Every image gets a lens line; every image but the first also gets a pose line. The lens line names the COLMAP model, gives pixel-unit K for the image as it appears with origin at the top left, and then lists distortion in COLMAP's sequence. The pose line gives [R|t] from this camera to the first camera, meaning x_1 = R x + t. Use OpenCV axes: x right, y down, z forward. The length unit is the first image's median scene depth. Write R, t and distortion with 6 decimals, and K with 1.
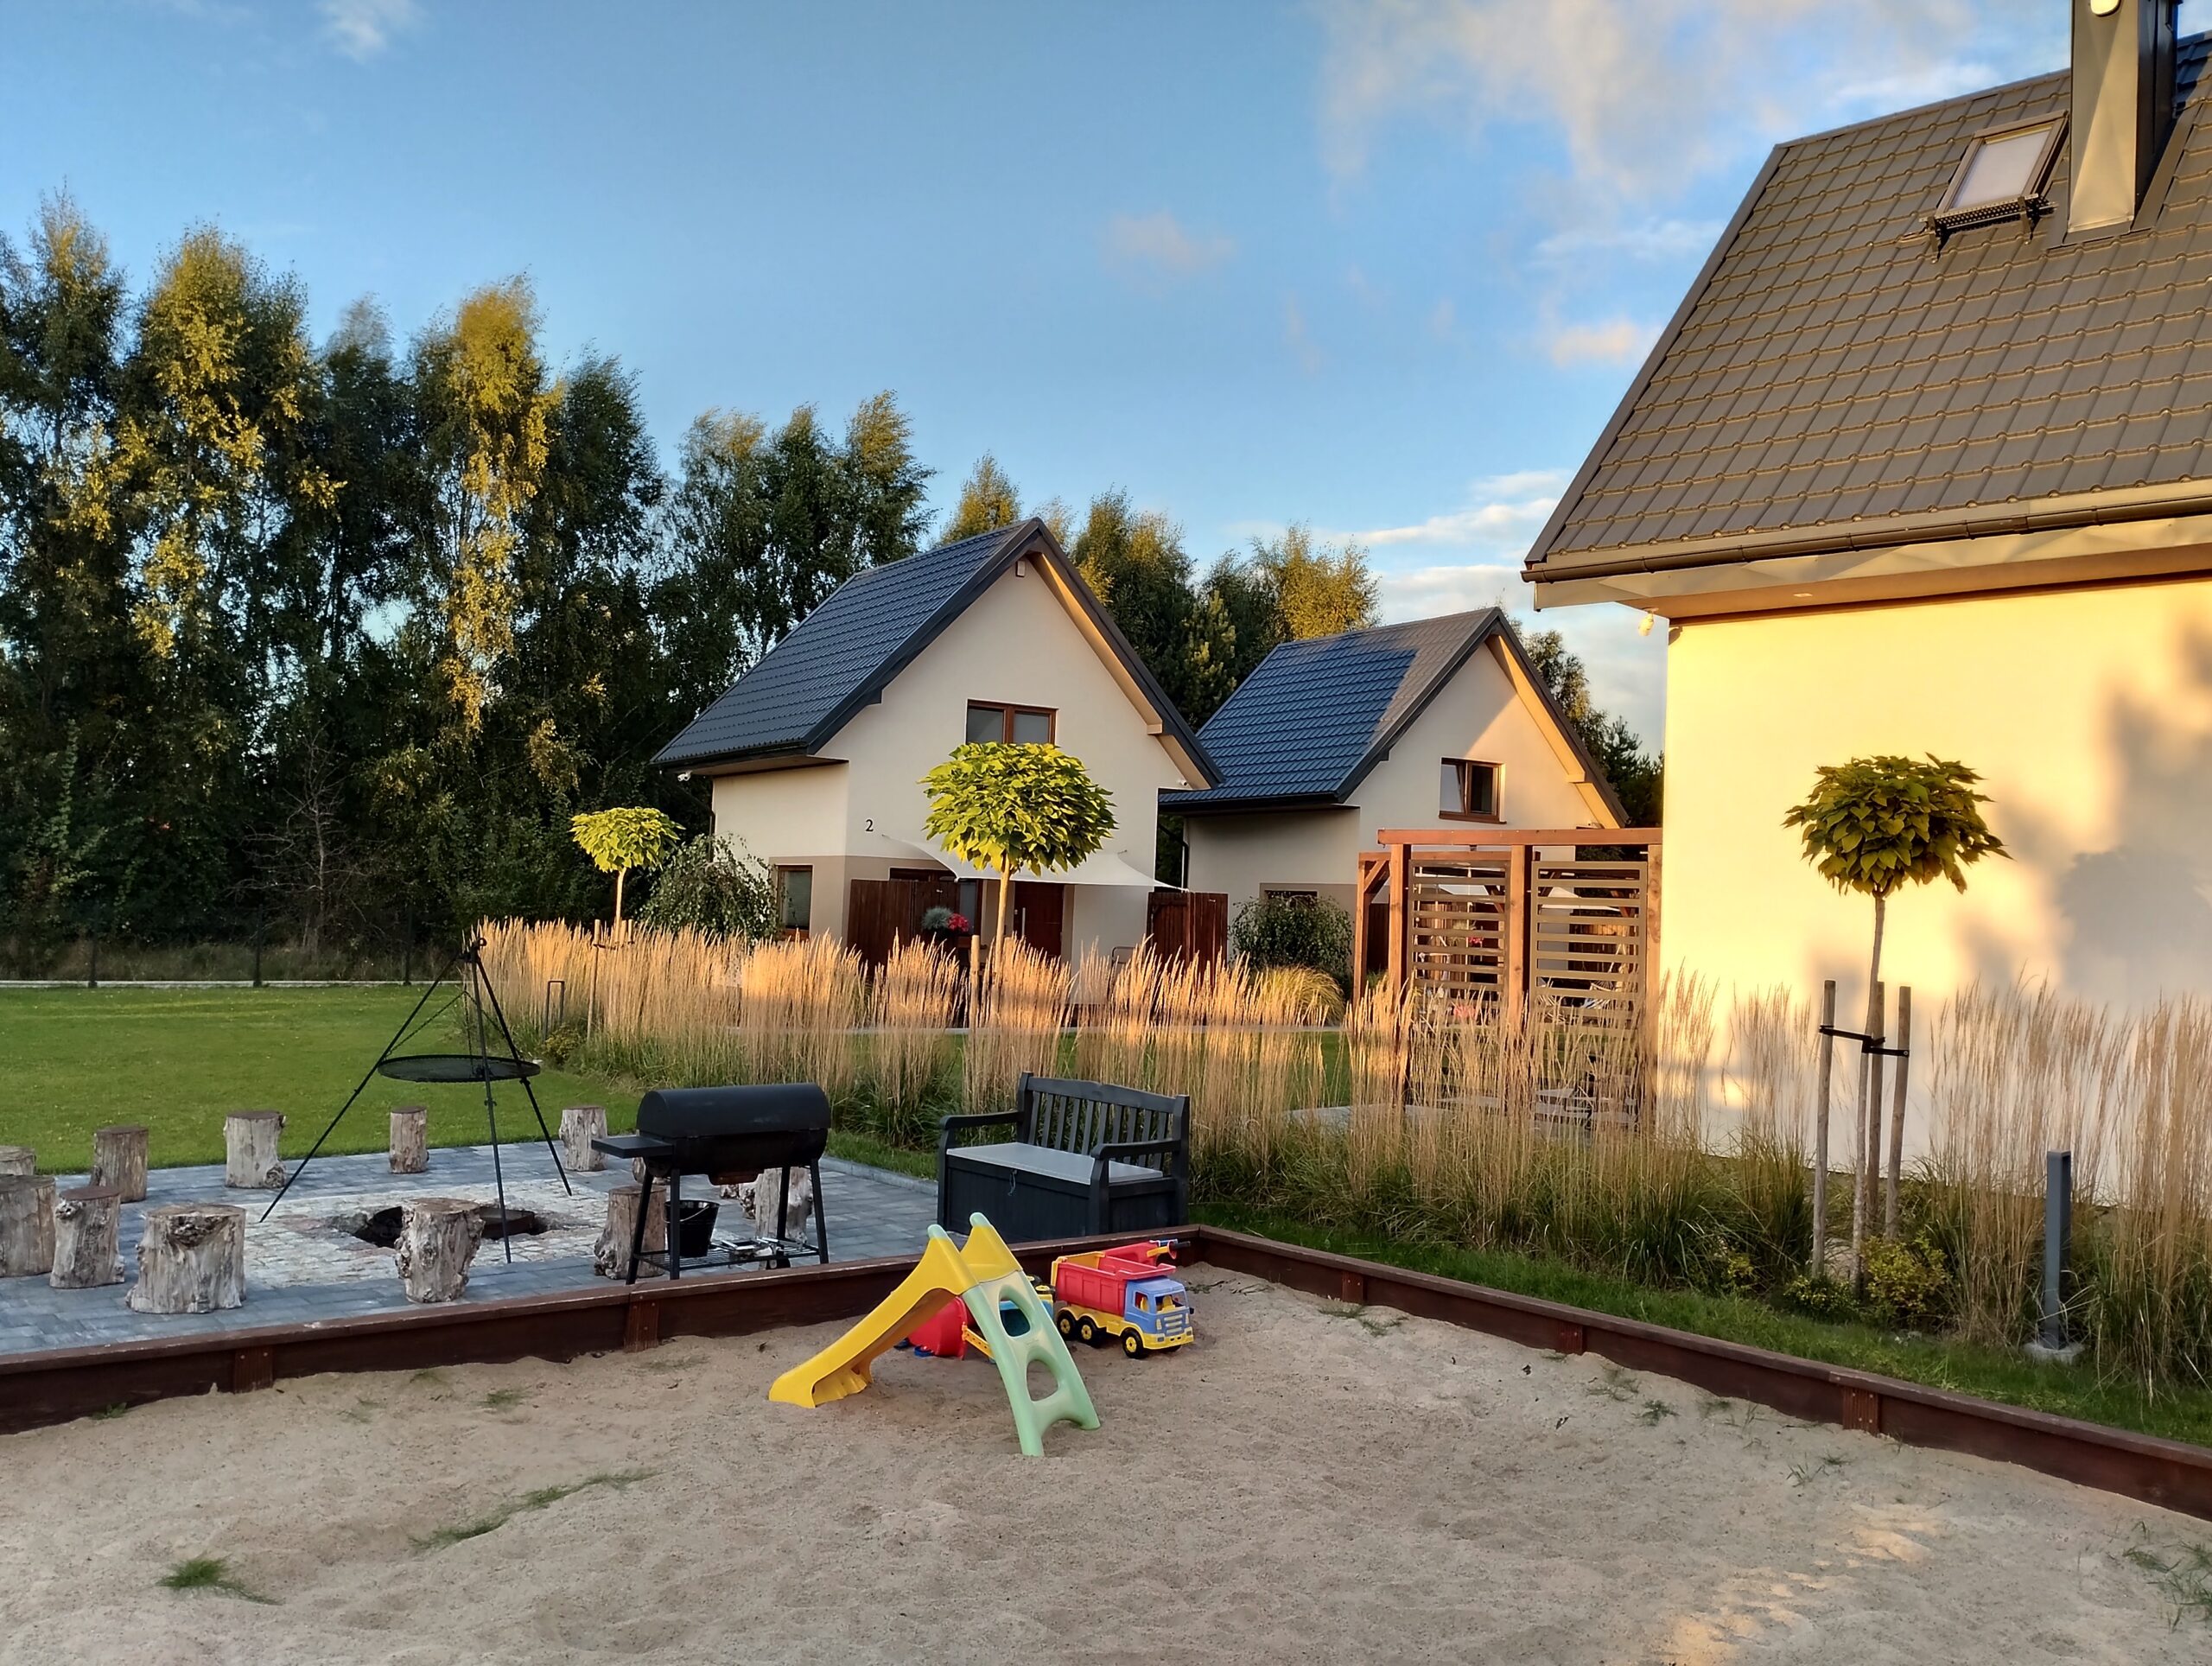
lens RADIAL K [[1788.3, 0, 1106.0], [0, 1788.3, 833.0], [0, 0, 1]] dist [0.094592, -0.320288]
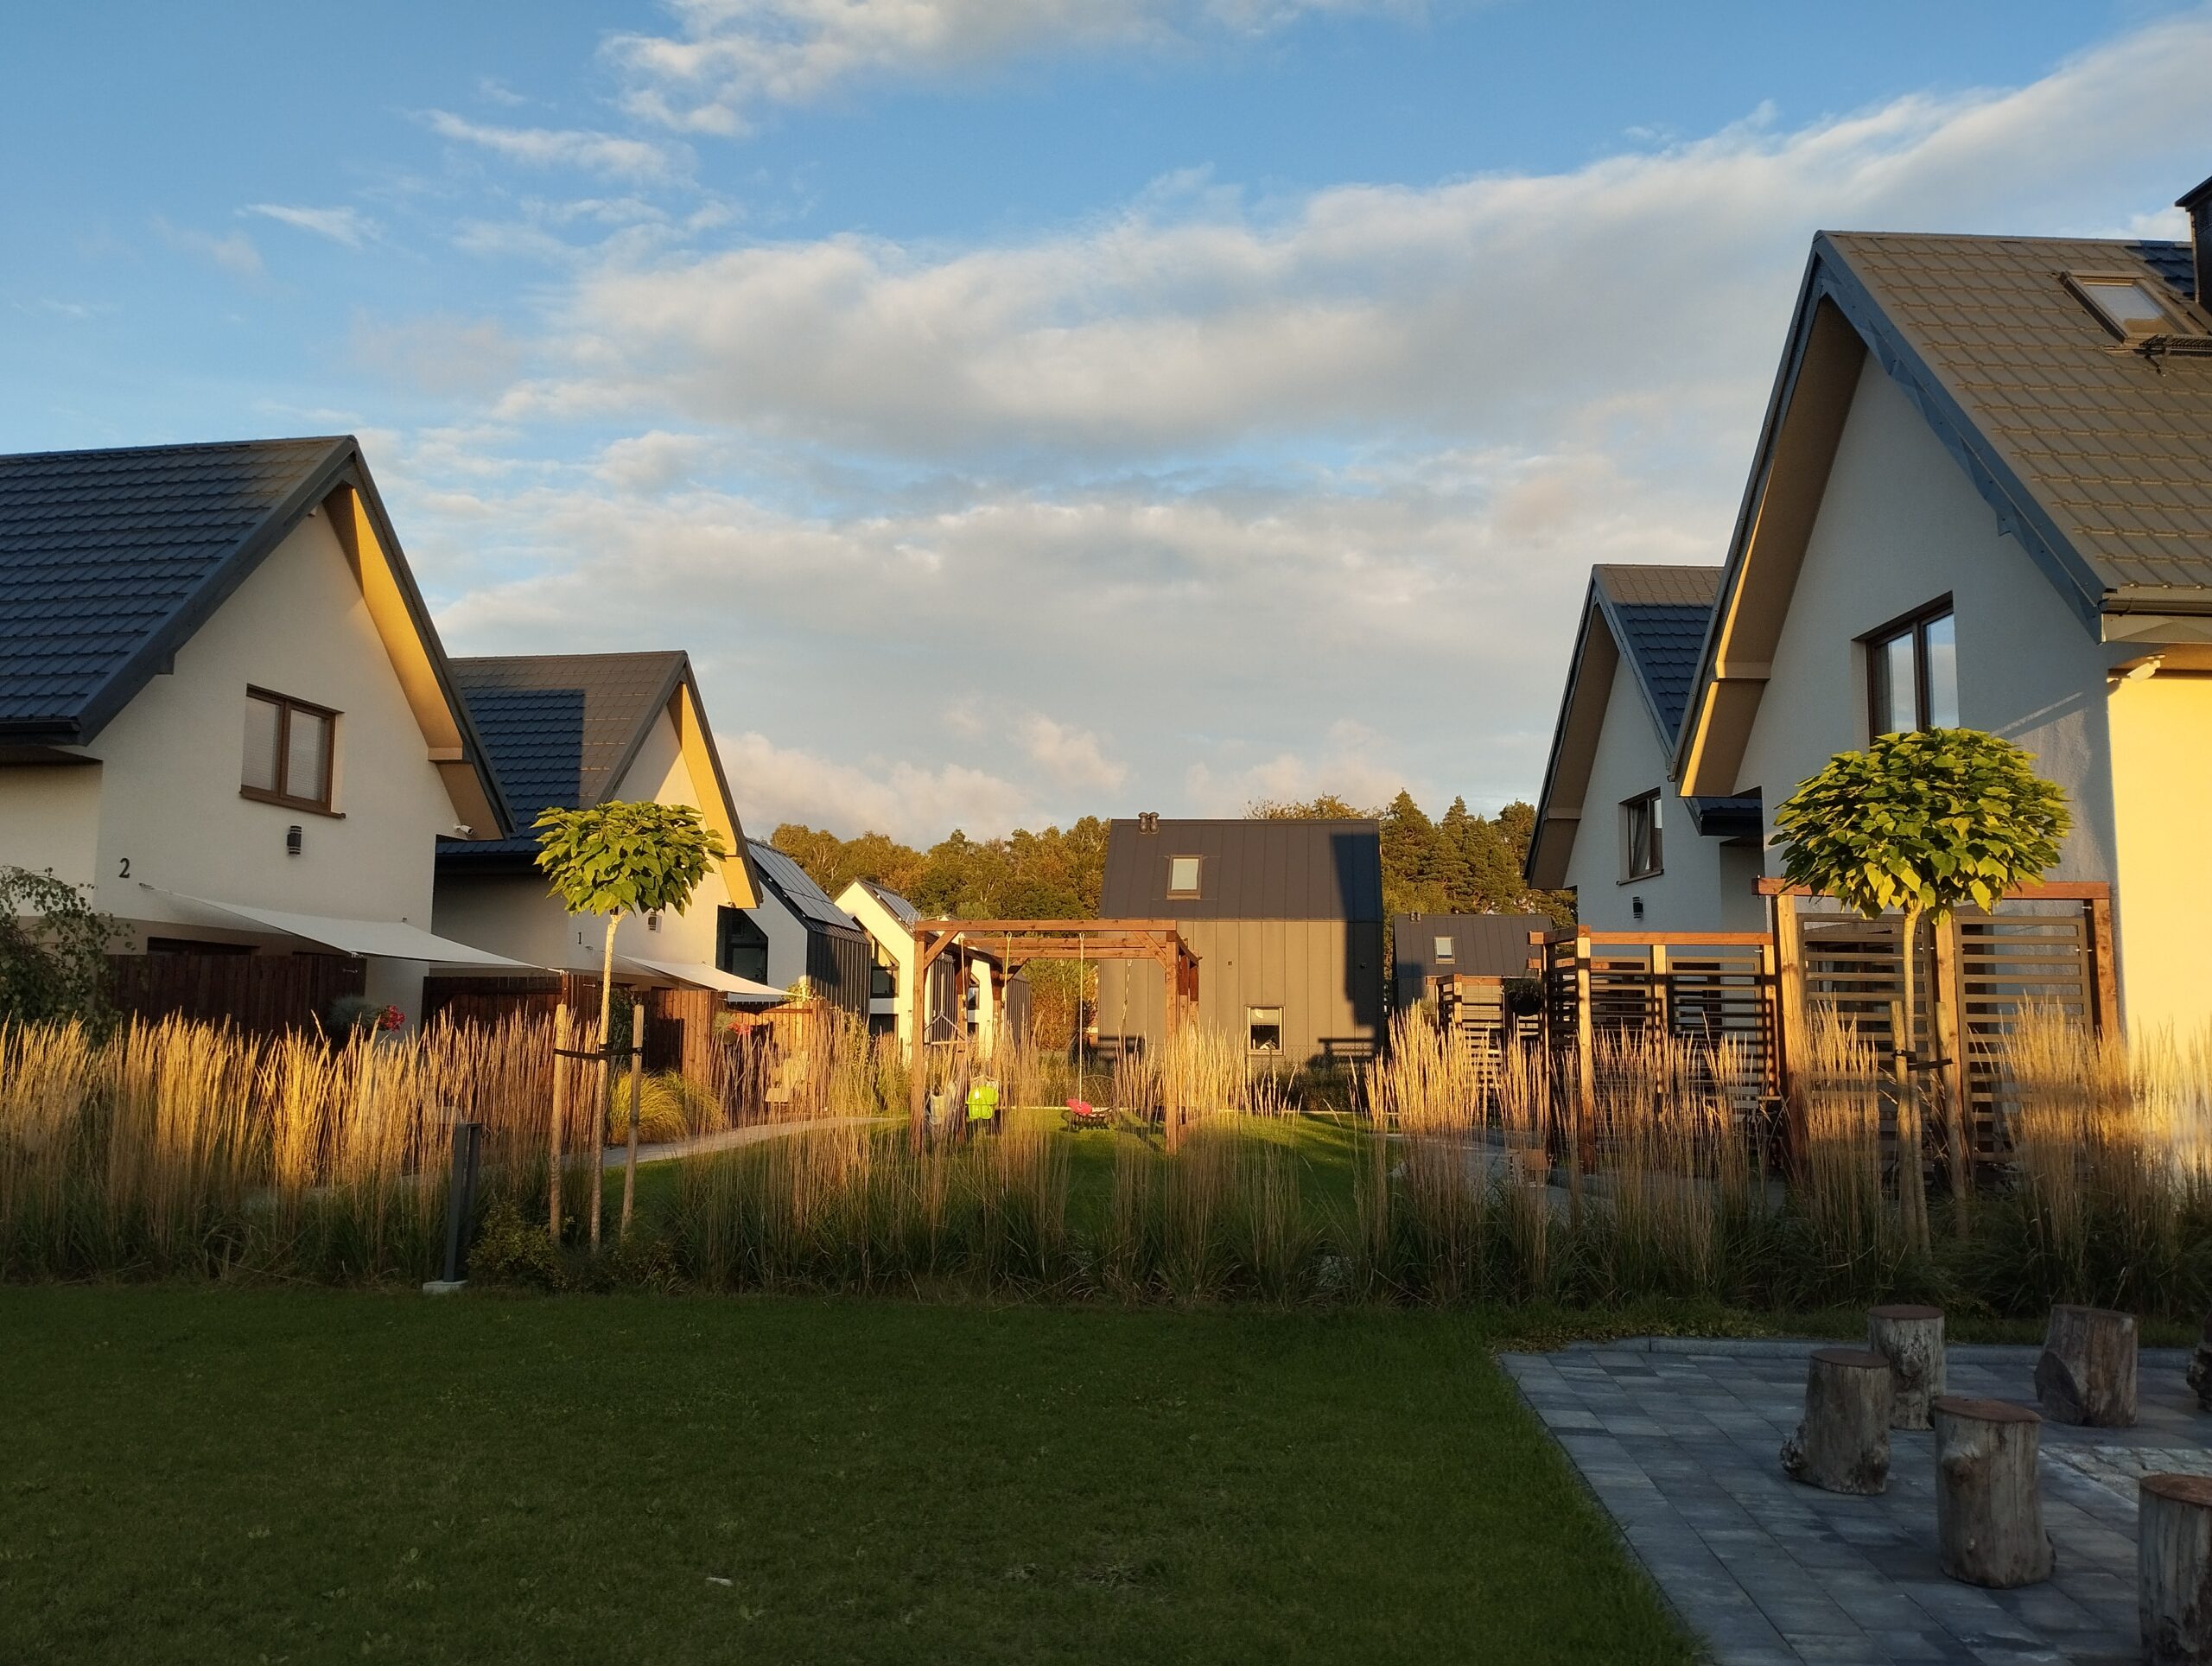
lens RADIAL K [[1832.8, 0, 1139.5], [0, 1832.8, 875.5], [0, 0, 1]] dist [-0.000867, -0.000518]
pose [[0.679542, 0.037940, 0.732655, -0.253428], [-0.015180, 0.999175, -0.037662, 0.012184], [-0.733479, 0.014471, 0.679558, 0.215798]]
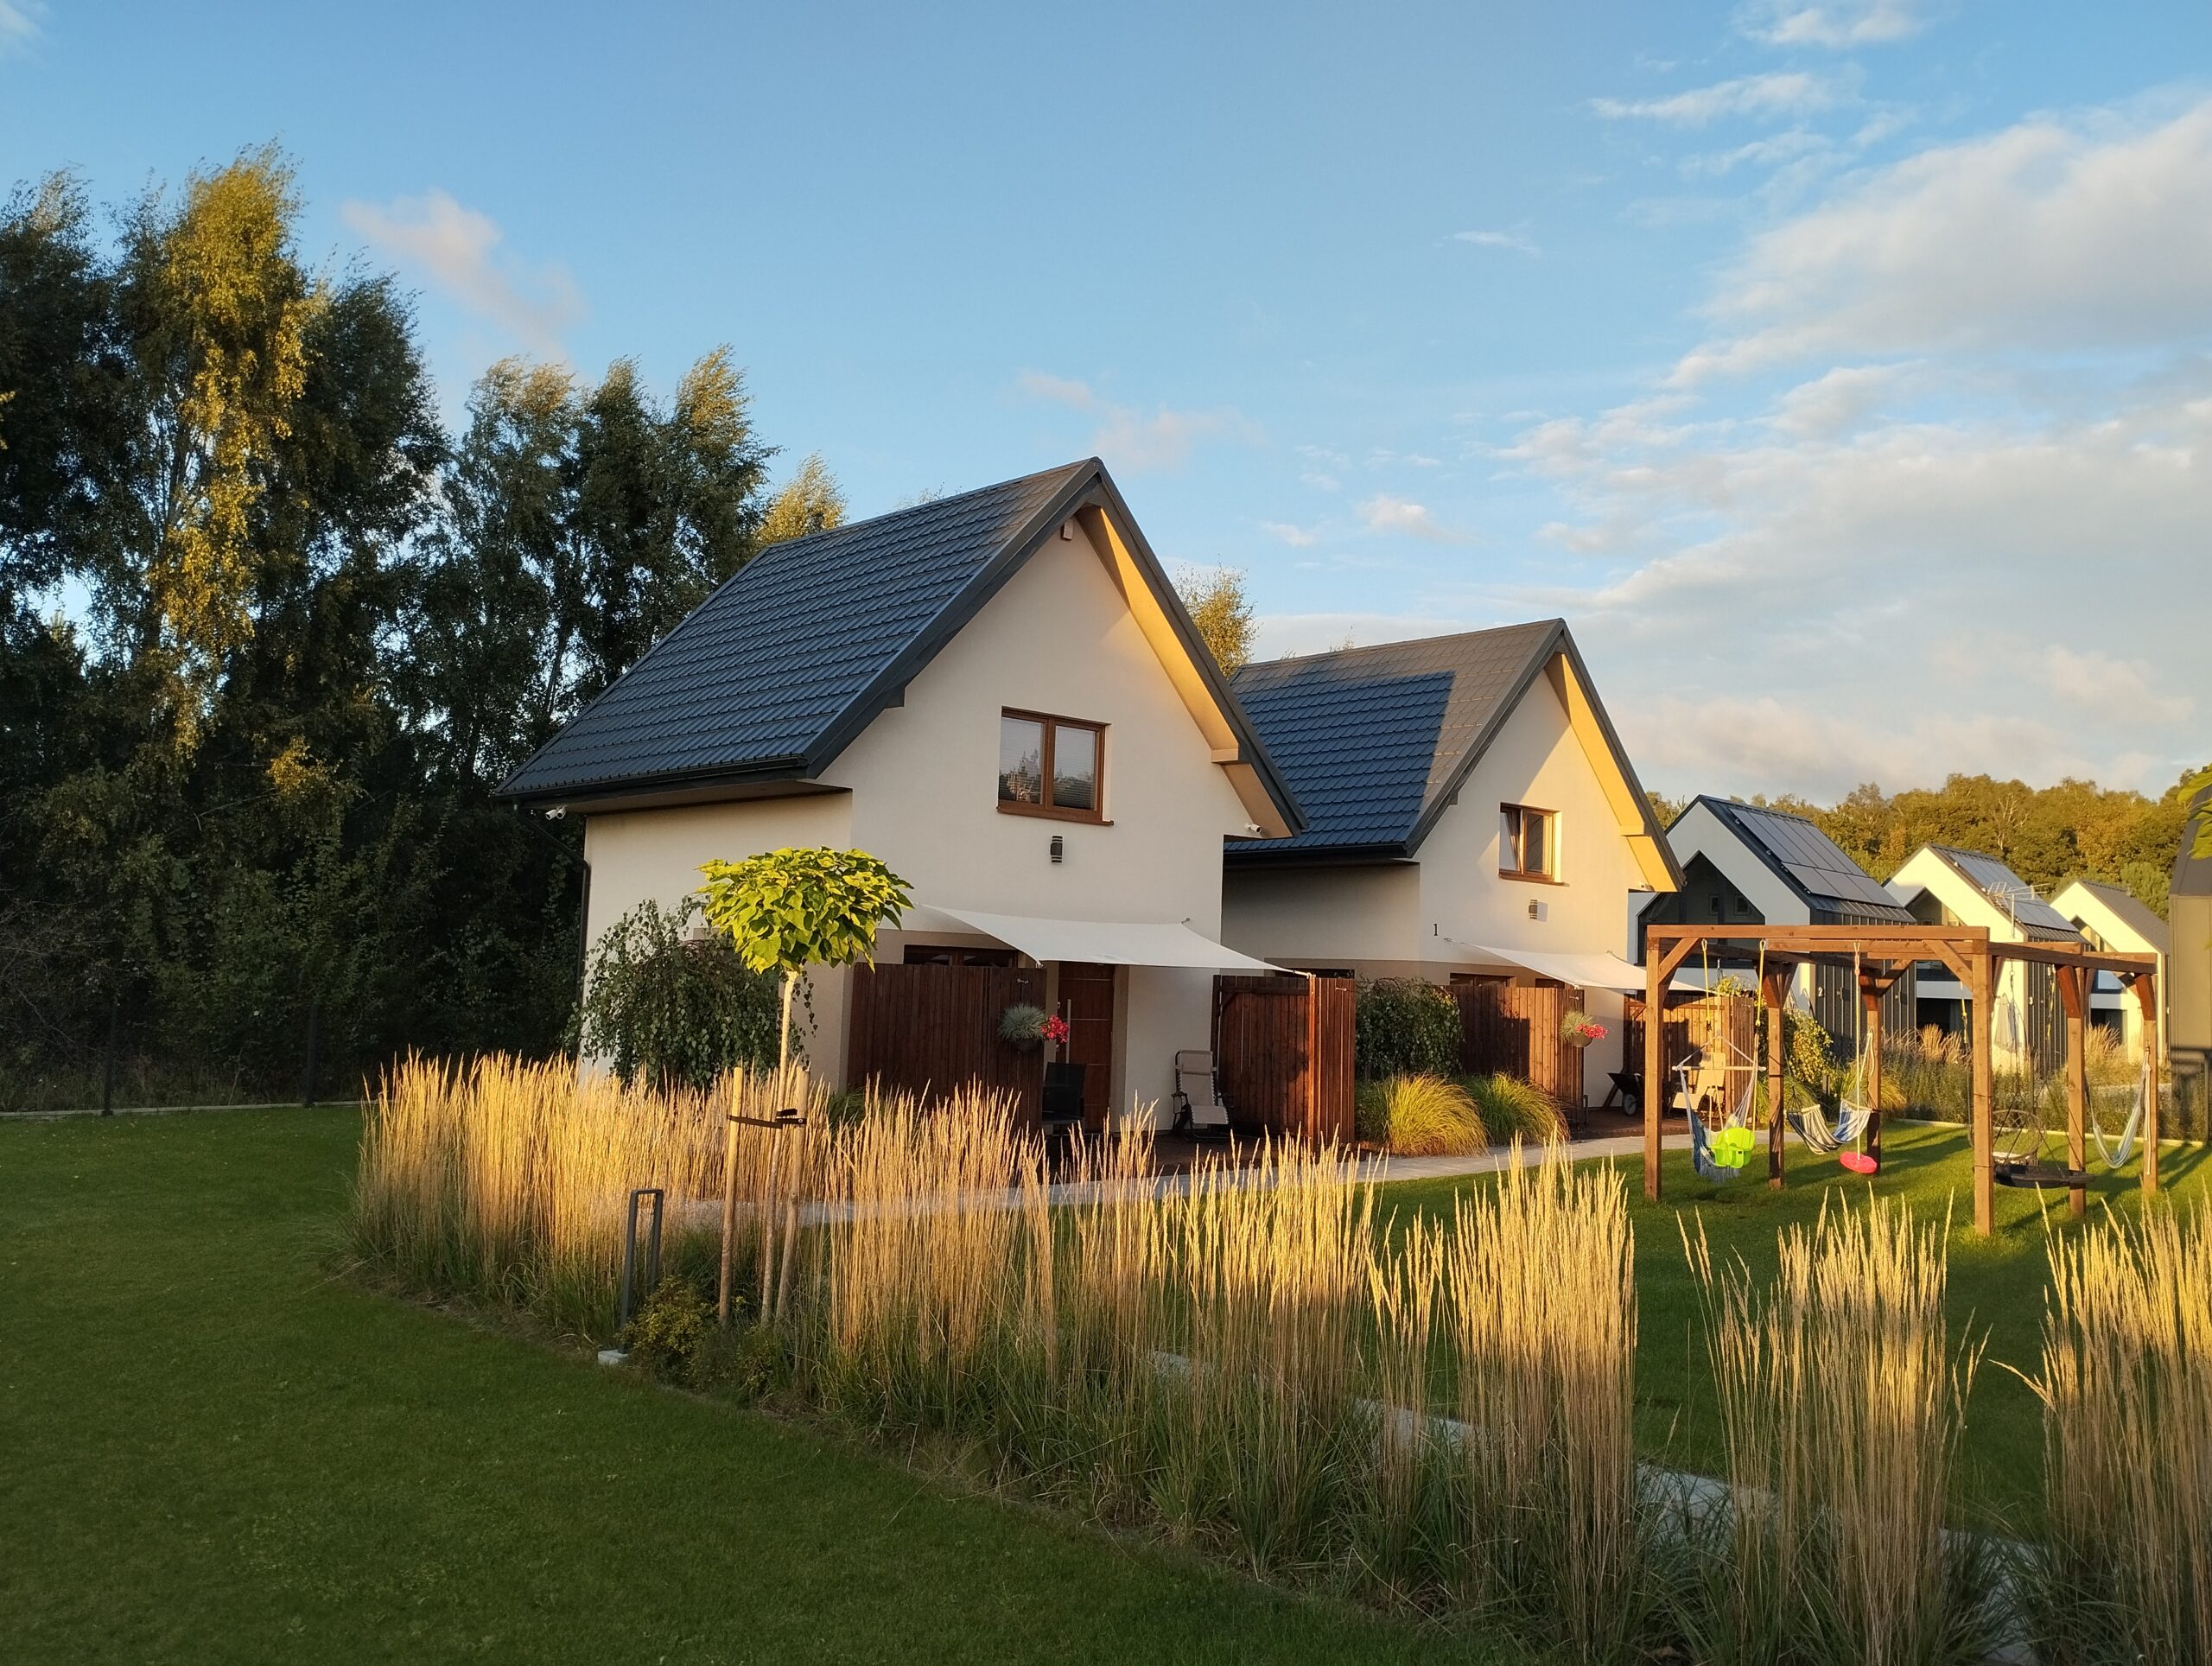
lens RADIAL K [[1806.9, 0, 1106.0], [0, 1806.9, 833.0], [0, 0, 1]] dist [0.099582, -0.133400]
pose [[0.984841, 0.009590, 0.173192, -0.116712], [-0.003887, 0.999440, -0.033235, -0.000617], [-0.173414, 0.032058, 0.984327, 0.208536]]
